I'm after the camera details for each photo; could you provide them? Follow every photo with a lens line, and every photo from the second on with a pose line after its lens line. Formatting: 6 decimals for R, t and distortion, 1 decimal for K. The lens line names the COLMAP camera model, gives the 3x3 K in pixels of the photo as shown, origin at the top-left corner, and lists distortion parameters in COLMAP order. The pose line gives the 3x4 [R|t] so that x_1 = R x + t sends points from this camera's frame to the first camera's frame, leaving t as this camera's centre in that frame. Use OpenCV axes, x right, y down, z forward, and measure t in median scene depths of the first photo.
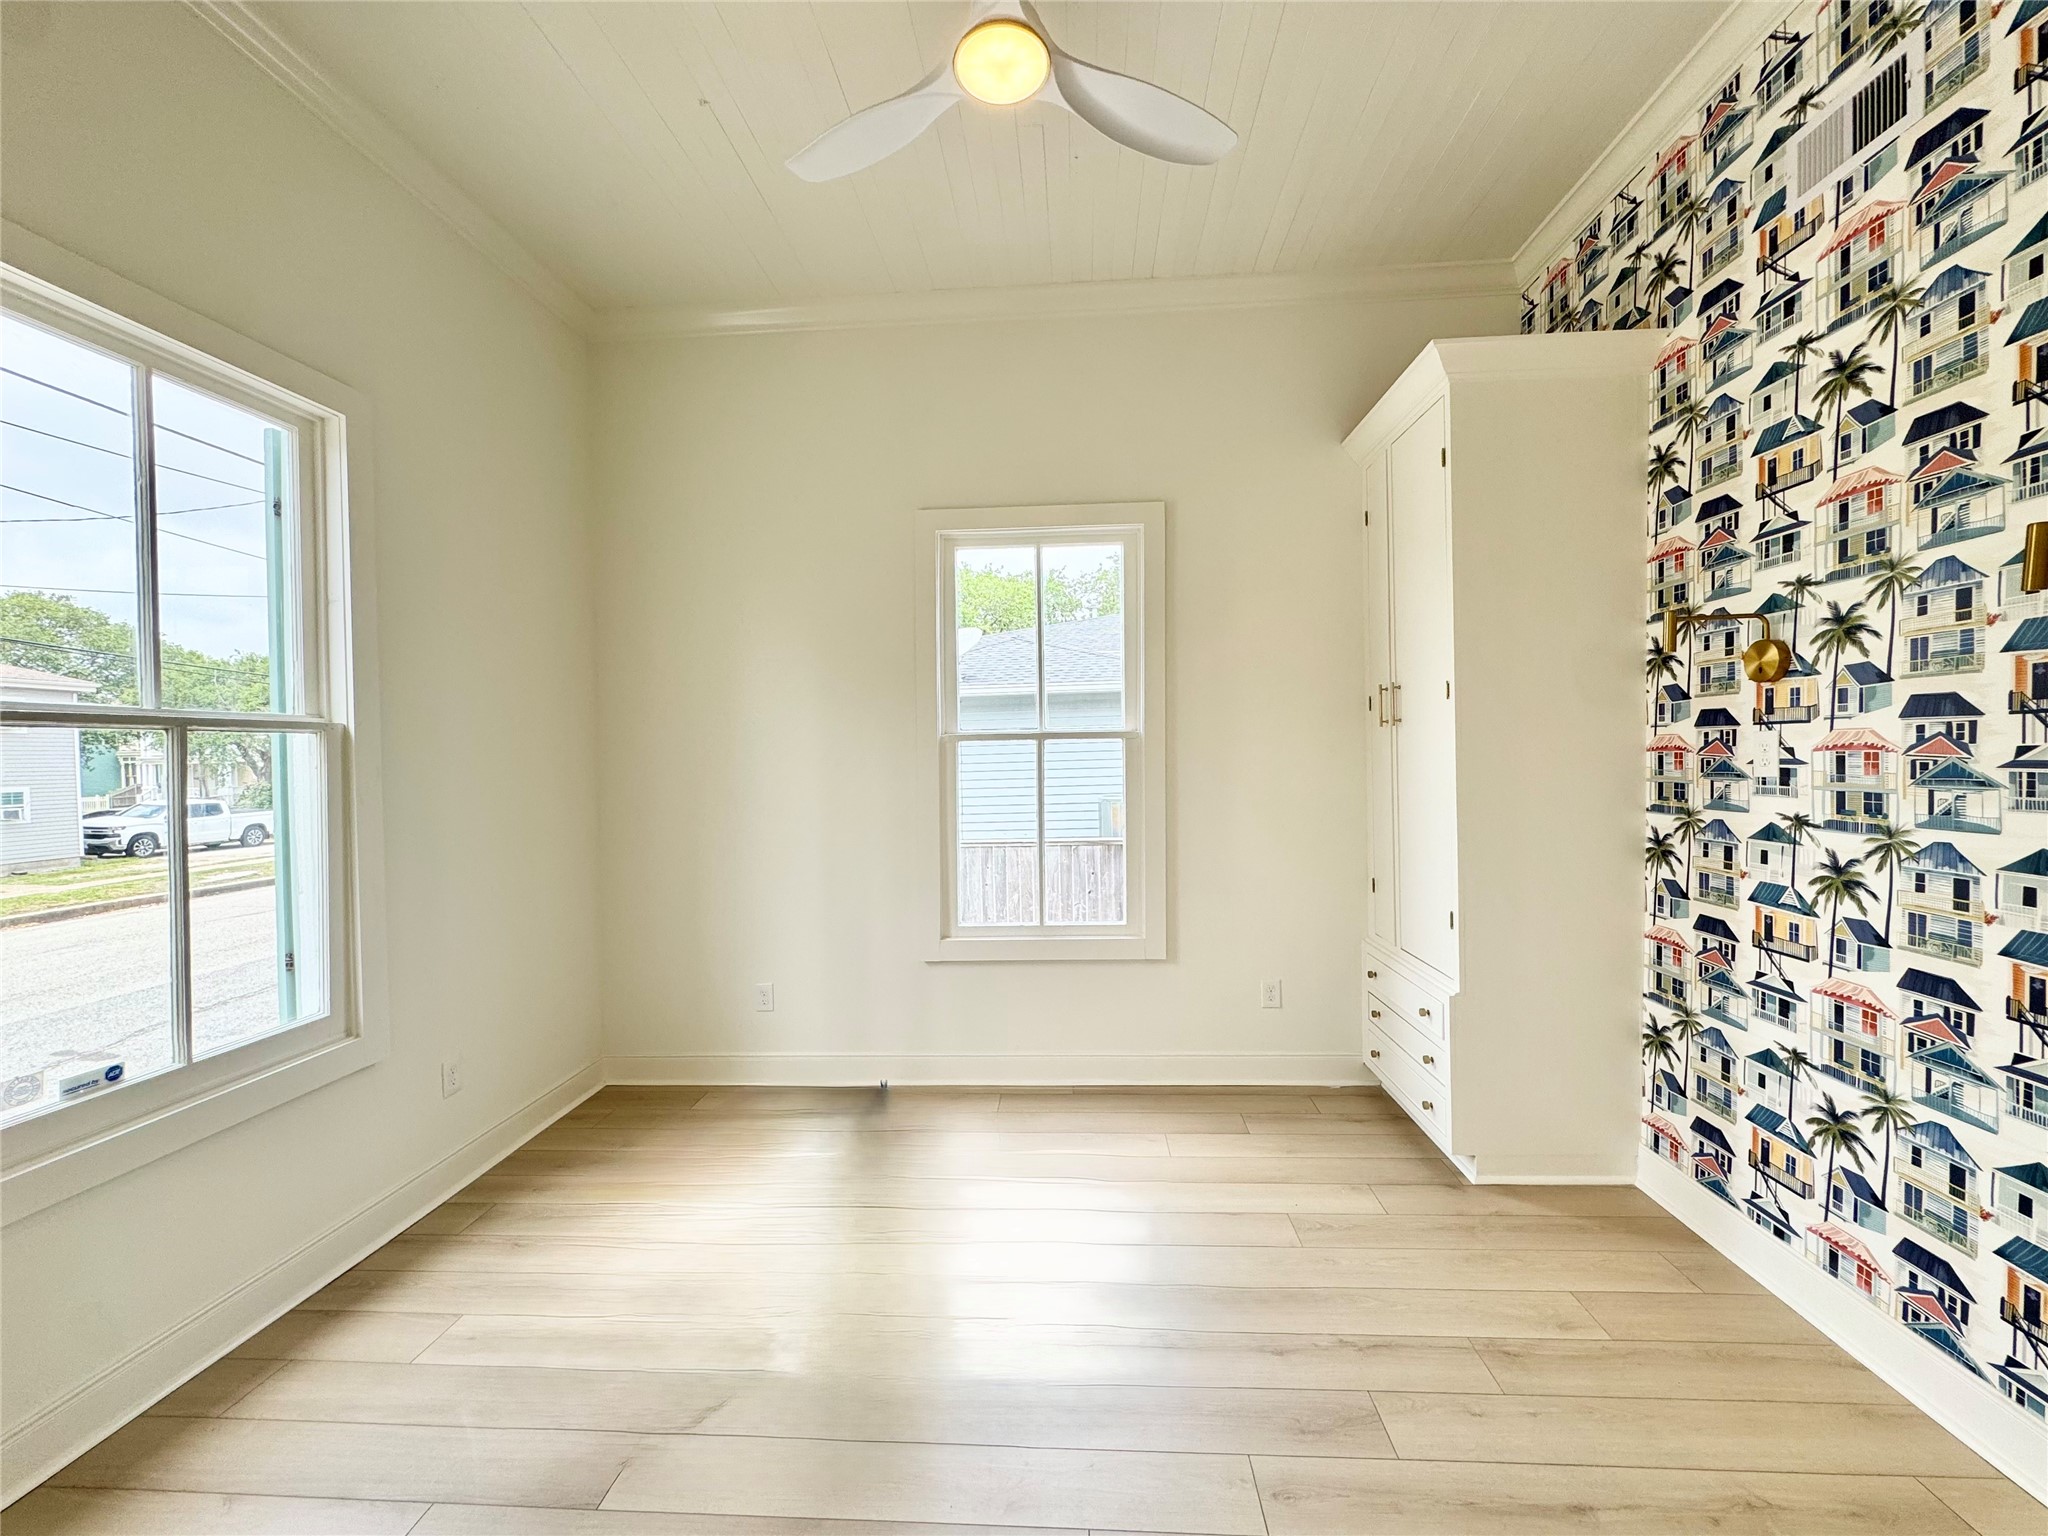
lens RADIAL K [[815.6, 0, 1024.8], [0, 815.6, 768.6], [0, 0, 1]] dist [-0.002493, 0.000058]
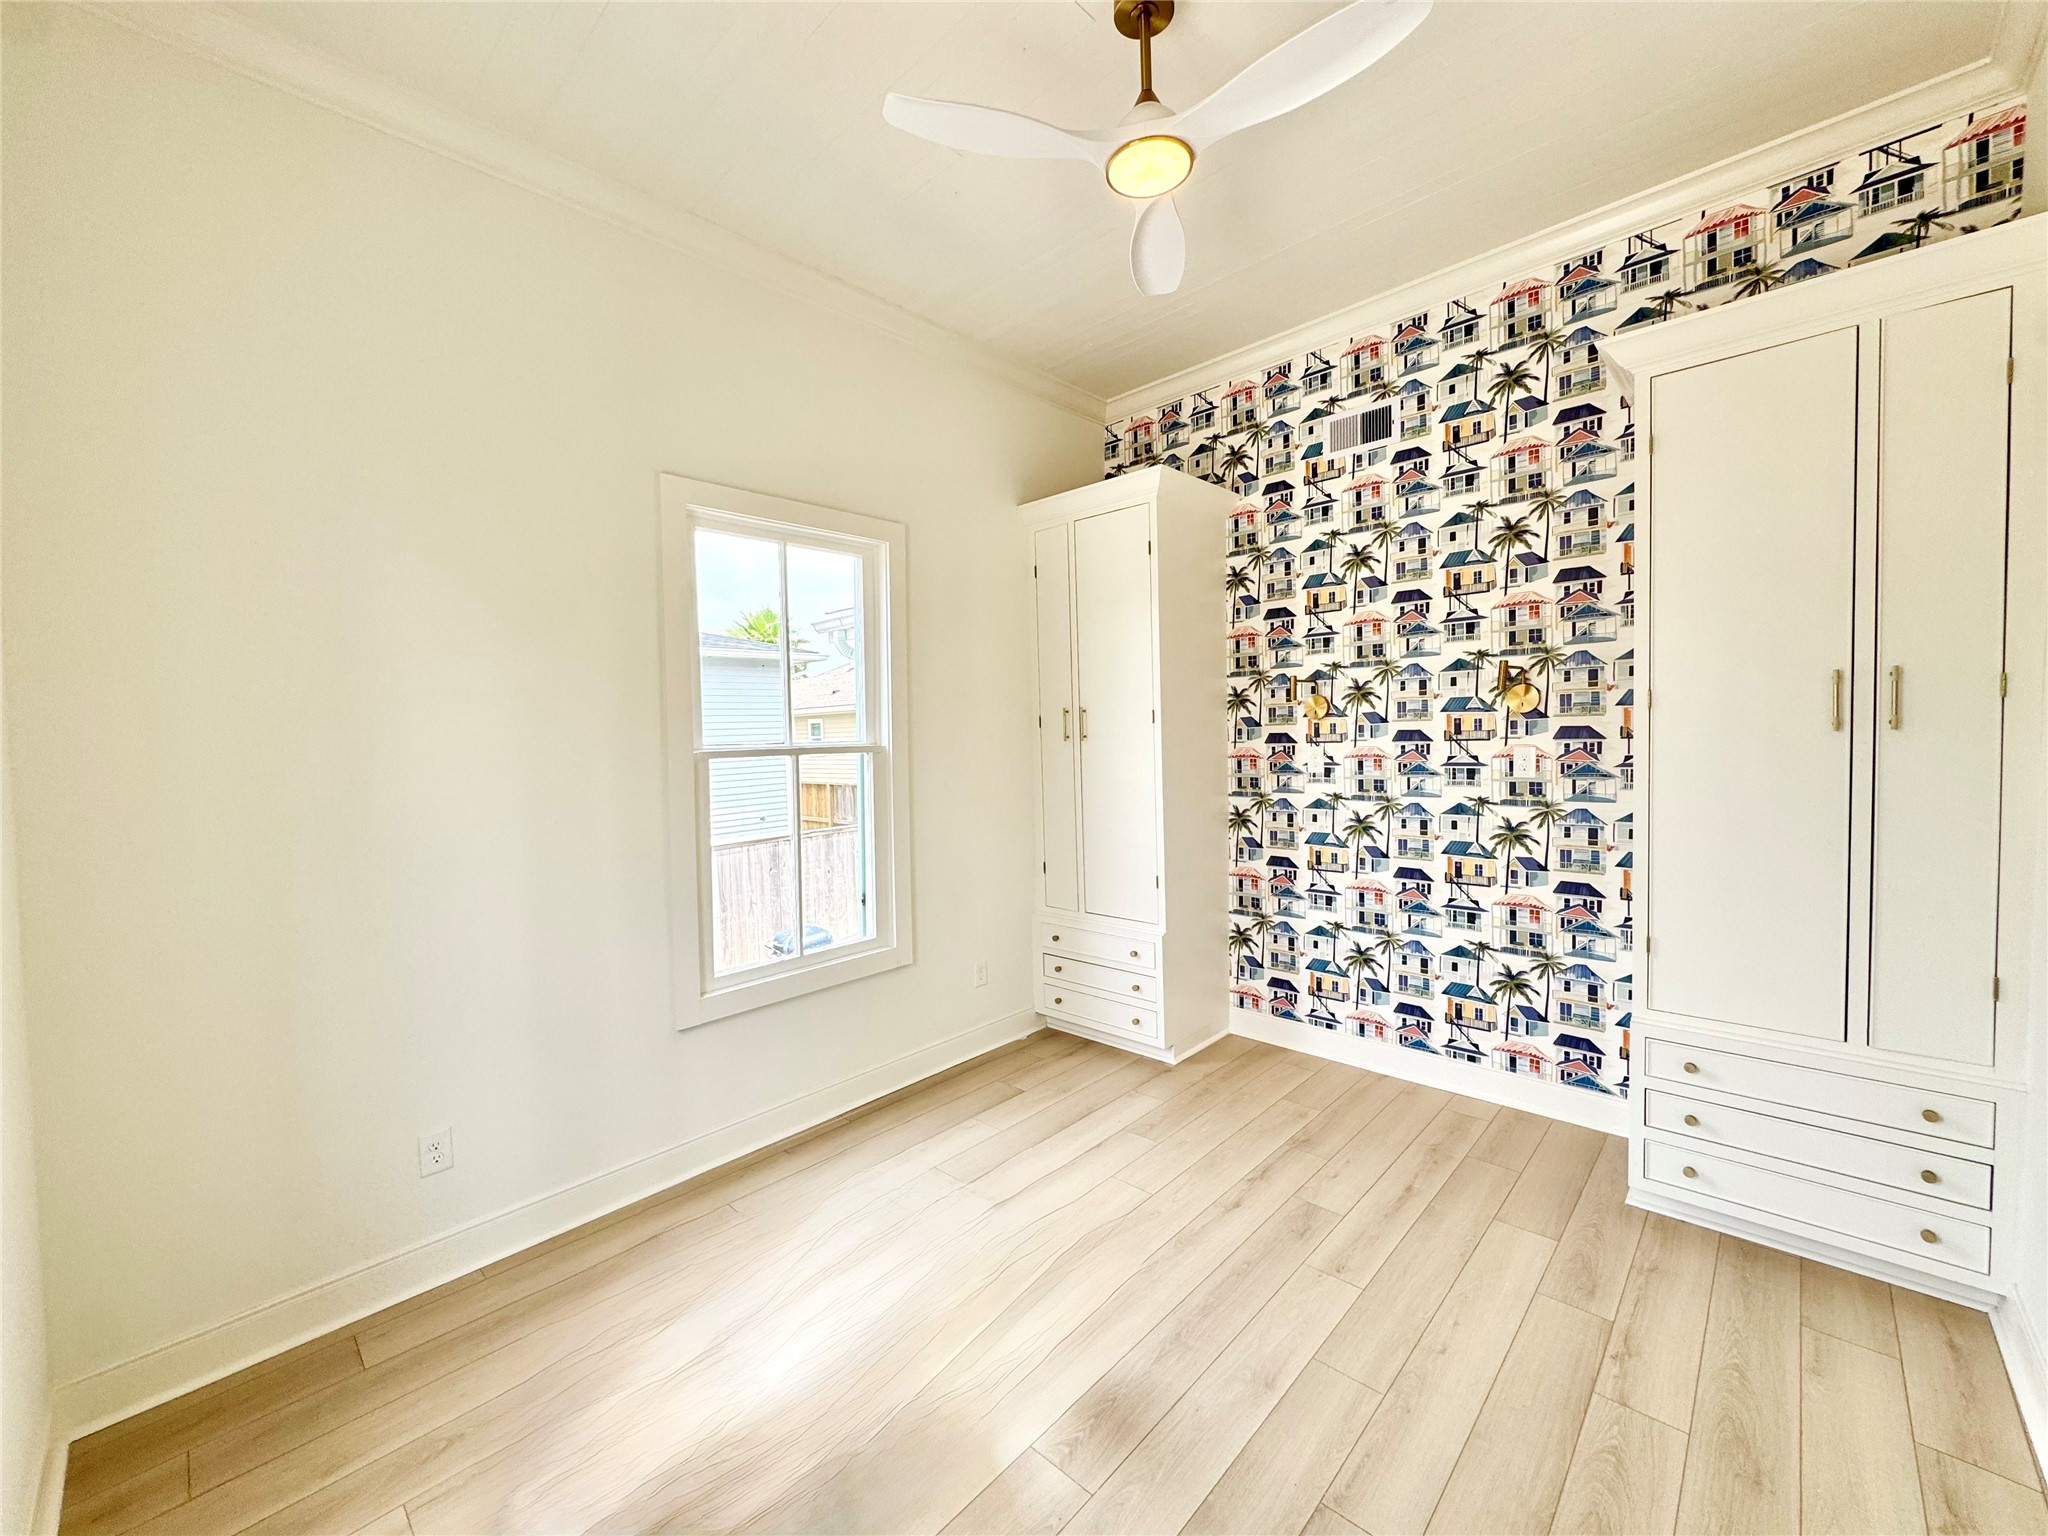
lens RADIAL K [[815.6, 0, 1024.8], [0, 815.6, 768.6], [0, 0, 1]] dist [-0.002493, 0.000058]
pose [[0.640929, -0.031773, 0.766942, -0.822682], [0.030087, 0.999415, 0.016259, -0.044751], [-0.767010, 0.012654, 0.641510, 0.335831]]
